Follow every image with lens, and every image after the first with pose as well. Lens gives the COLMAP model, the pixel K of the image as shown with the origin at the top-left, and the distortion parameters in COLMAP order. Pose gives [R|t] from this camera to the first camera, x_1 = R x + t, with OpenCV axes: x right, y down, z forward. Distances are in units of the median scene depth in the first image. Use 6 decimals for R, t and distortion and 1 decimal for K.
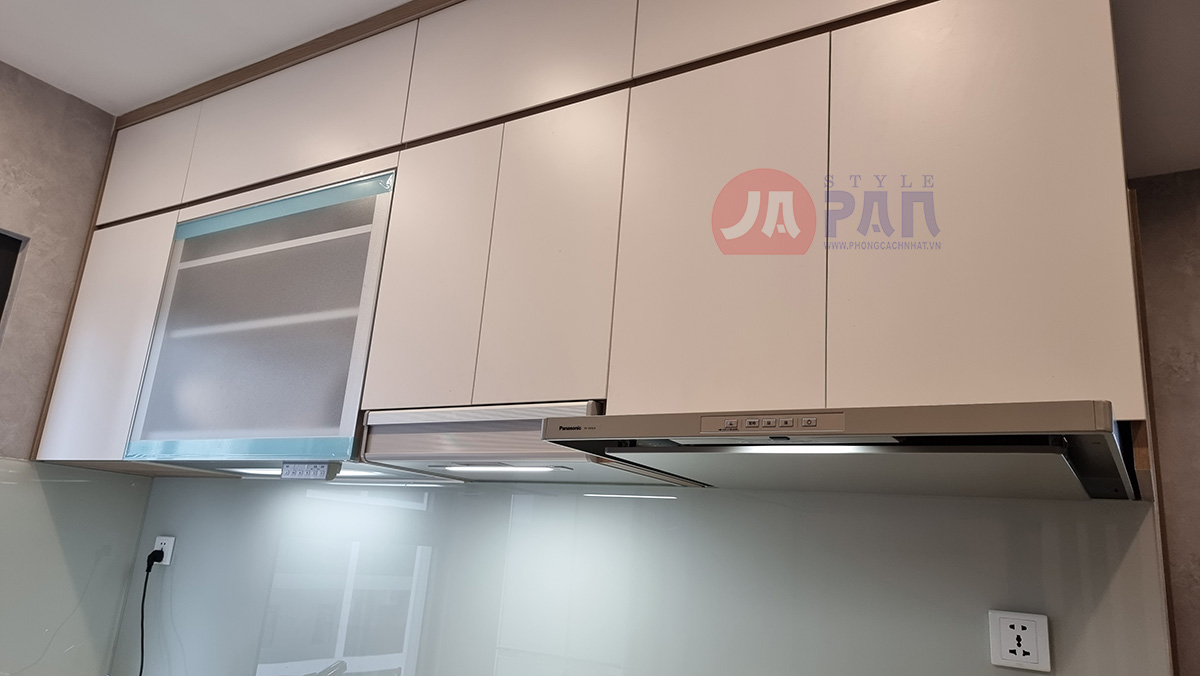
lens RADIAL K [[837.8, 0, 600.0], [0, 837.8, 338.0], [0, 0, 1]] dist [0.036128, -0.004069]
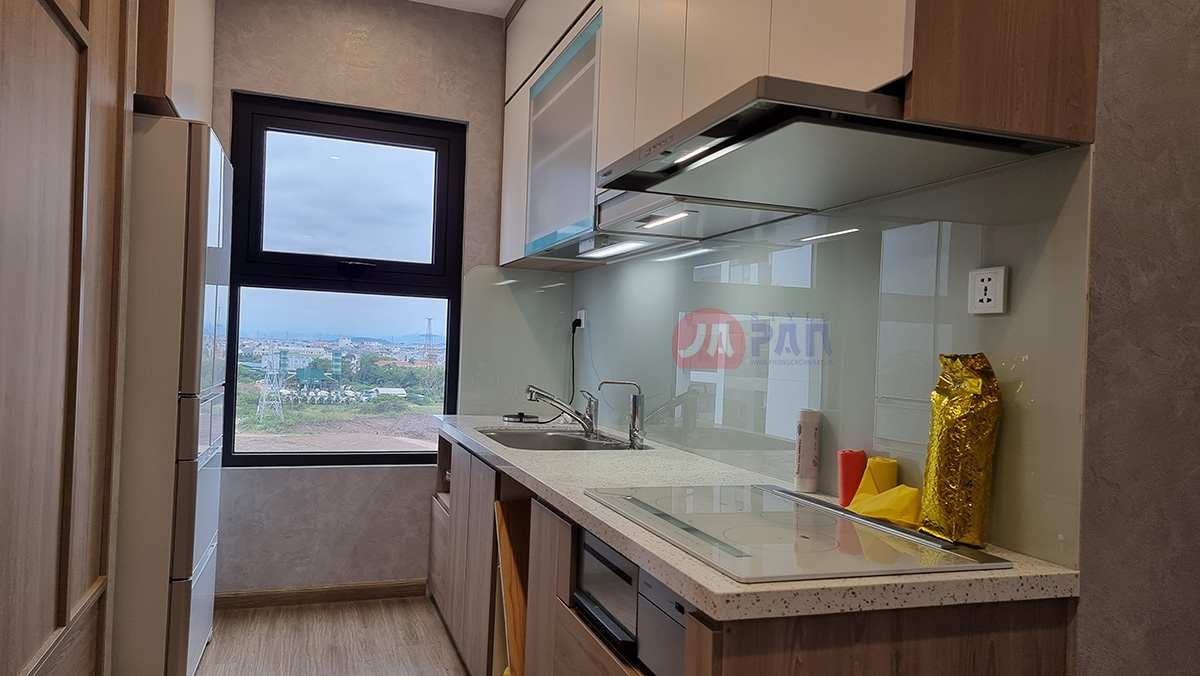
lens RADIAL K [[837.8, 0, 600.0], [0, 837.8, 338.0], [0, 0, 1]] dist [0.036128, -0.004069]
pose [[0.787665, -0.060706, -0.613105, 0.435916], [0.190644, 0.970308, 0.148850, 0.083573], [0.585865, -0.234129, 0.775852, -0.115170]]
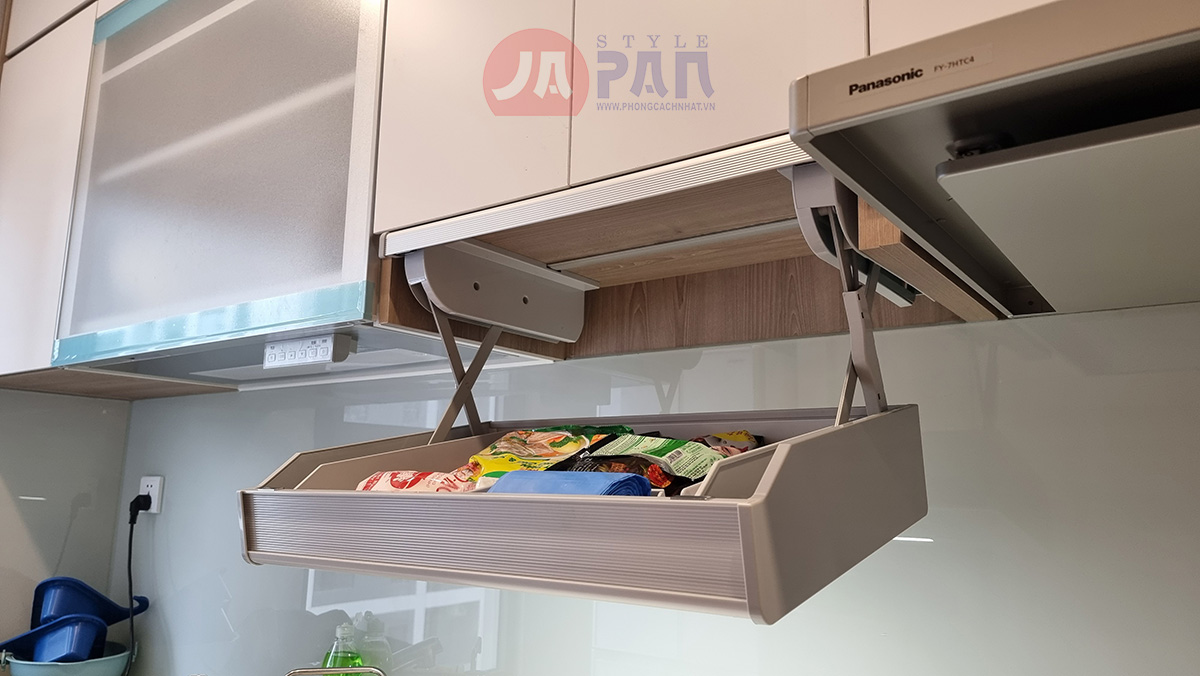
lens RADIAL K [[837.8, 0, 600.0], [0, 837.8, 338.0], [0, 0, 1]] dist [0.036128, -0.004069]
pose [[0.995344, -0.071197, -0.064971, -0.076122], [0.076307, 0.993879, 0.079891, 0.096275], [0.058885, -0.084476, 0.994684, 0.336638]]
